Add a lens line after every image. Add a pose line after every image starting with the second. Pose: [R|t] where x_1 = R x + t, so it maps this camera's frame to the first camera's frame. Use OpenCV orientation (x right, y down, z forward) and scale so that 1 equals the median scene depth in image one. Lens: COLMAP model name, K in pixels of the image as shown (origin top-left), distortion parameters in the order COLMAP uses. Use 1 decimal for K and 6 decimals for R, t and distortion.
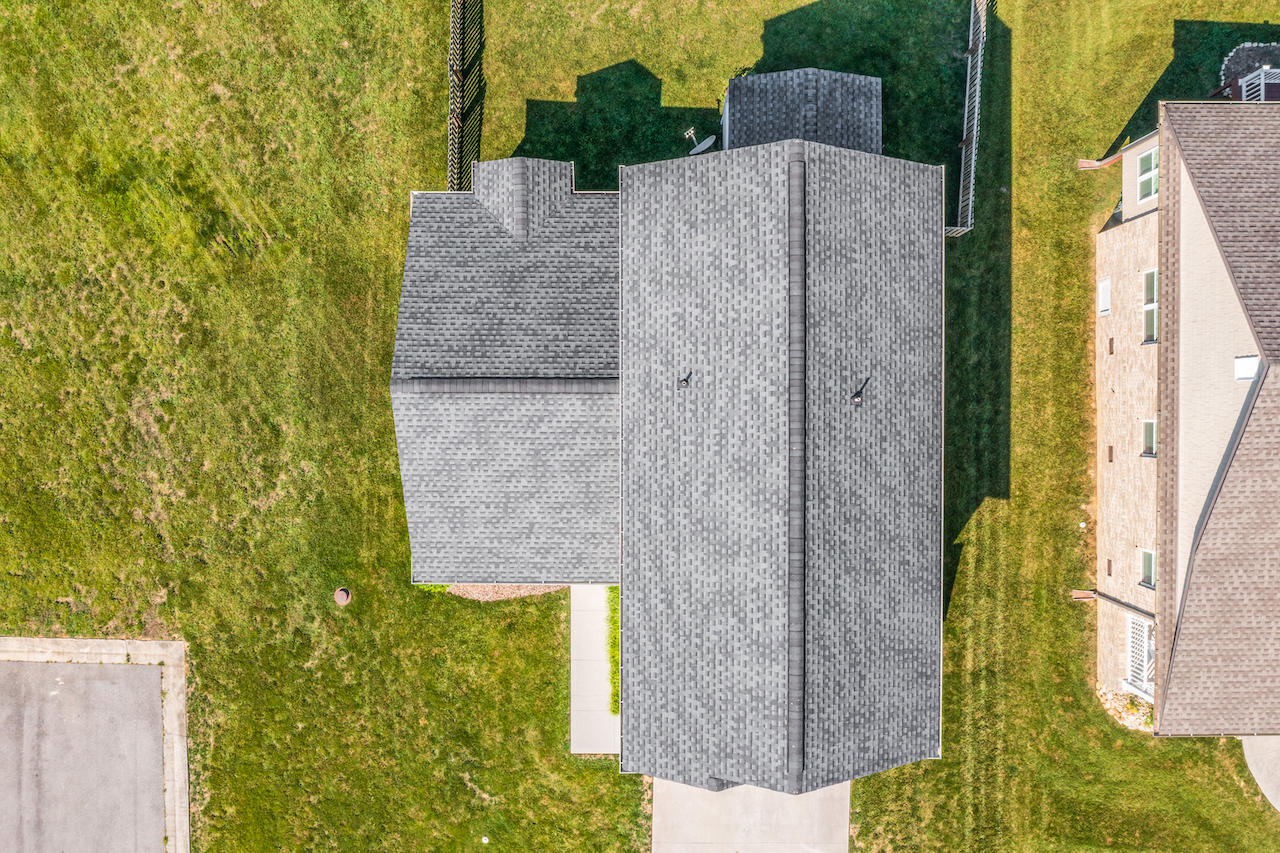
lens RADIAL K [[1011.3, 0, 634.5], [0, 1011.3, 430.5], [0, 0, 1]] dist [-0.010761, -0.007673]
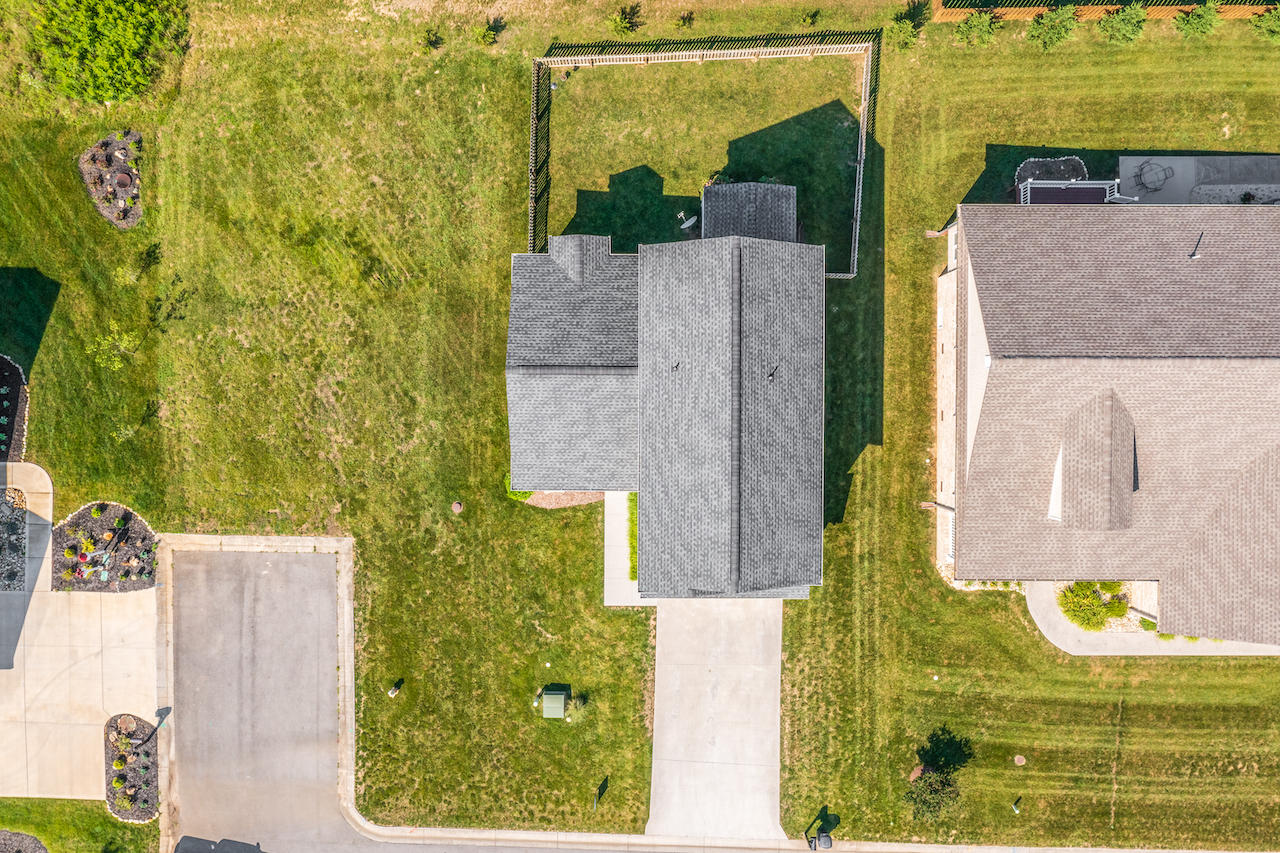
lens RADIAL K [[1011.3, 0, 634.5], [0, 1011.3, 430.5], [0, 0, 1]] dist [-0.010761, -0.007673]
pose [[0.999989, 0.003916, -0.002446, -0.012966], [-0.003912, 0.999991, 0.001710, 0.043273], [0.002453, -0.001700, 0.999996, -0.571019]]
